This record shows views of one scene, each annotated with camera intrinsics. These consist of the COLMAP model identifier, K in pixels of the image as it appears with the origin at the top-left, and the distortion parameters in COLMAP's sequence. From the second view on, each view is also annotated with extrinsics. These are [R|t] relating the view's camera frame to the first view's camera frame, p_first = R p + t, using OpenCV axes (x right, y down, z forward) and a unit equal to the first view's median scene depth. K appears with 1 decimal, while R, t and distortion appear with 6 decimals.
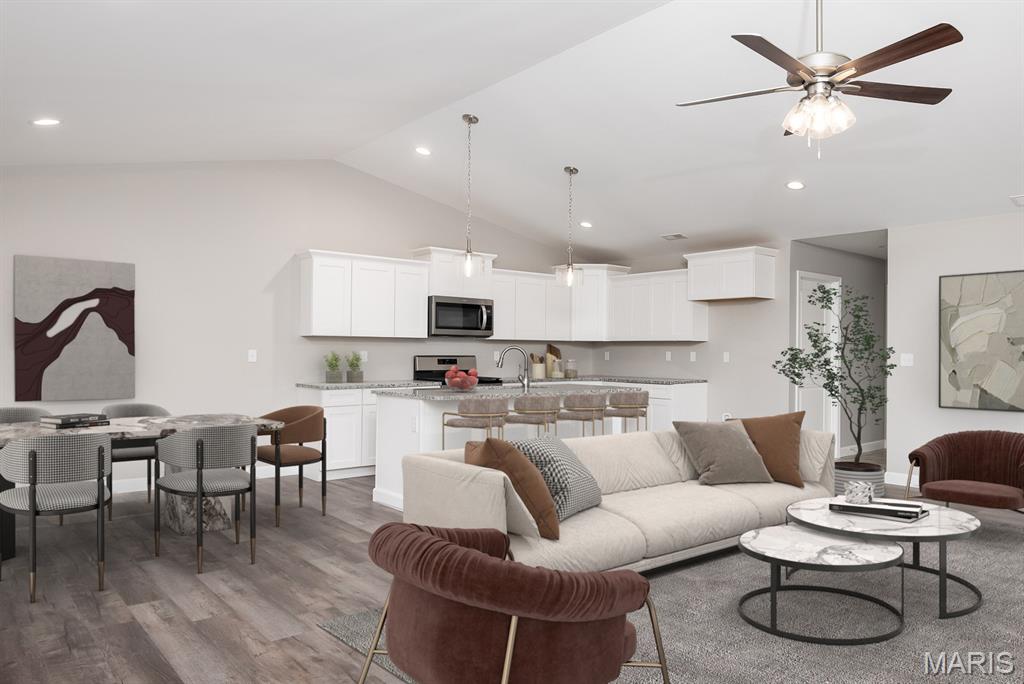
lens RADIAL K [[523.2, 0, 574.7], [0, 523.2, 343.8], [0, 0, 1]] dist [0.000370, 0.000295]
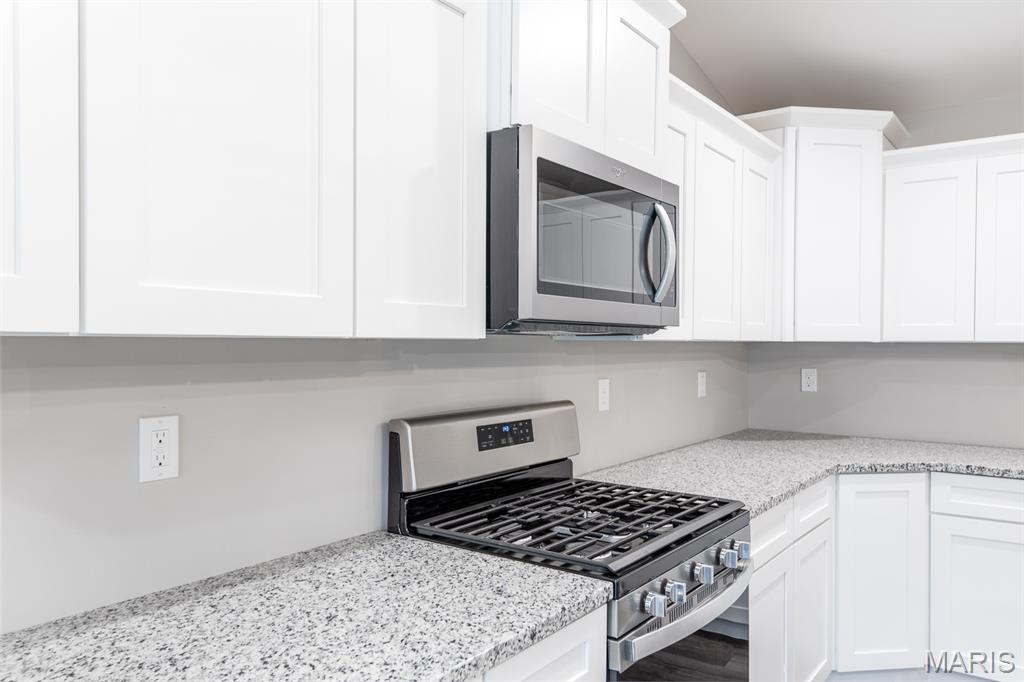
lens RADIAL K [[754.7, 0, 512.3], [0, 754.7, 343.2], [0, 0, 1]] dist [0.026467, -0.006776]
pose [[0.986370, -0.003534, 0.164503, -0.307426], [0.001403, 0.999914, 0.013067, -0.012915], [-0.164534, -0.012658, 0.986290, 0.680628]]
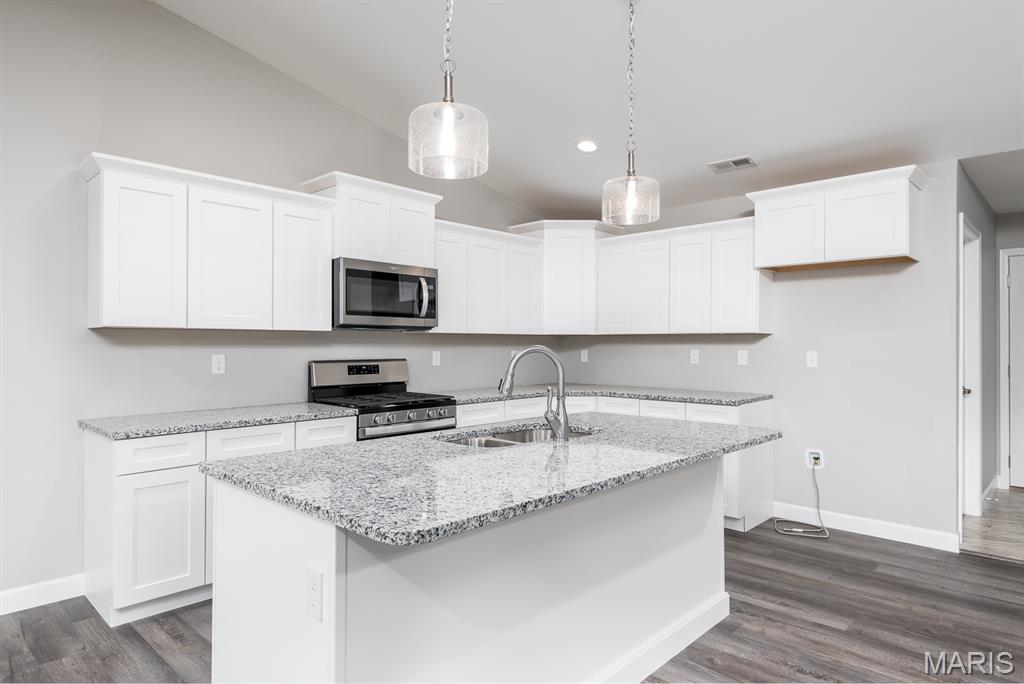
lens RADIAL K [[601.2, 0, 514.3], [0, 601.2, 343.3], [0, 0, 1]] dist [0.025026, -0.005051]
pose [[0.999381, -0.007331, 0.034413, -0.094552], [0.007101, 0.999952, 0.006792, -0.000459], [-0.034461, -0.006544, 0.999385, 0.301139]]
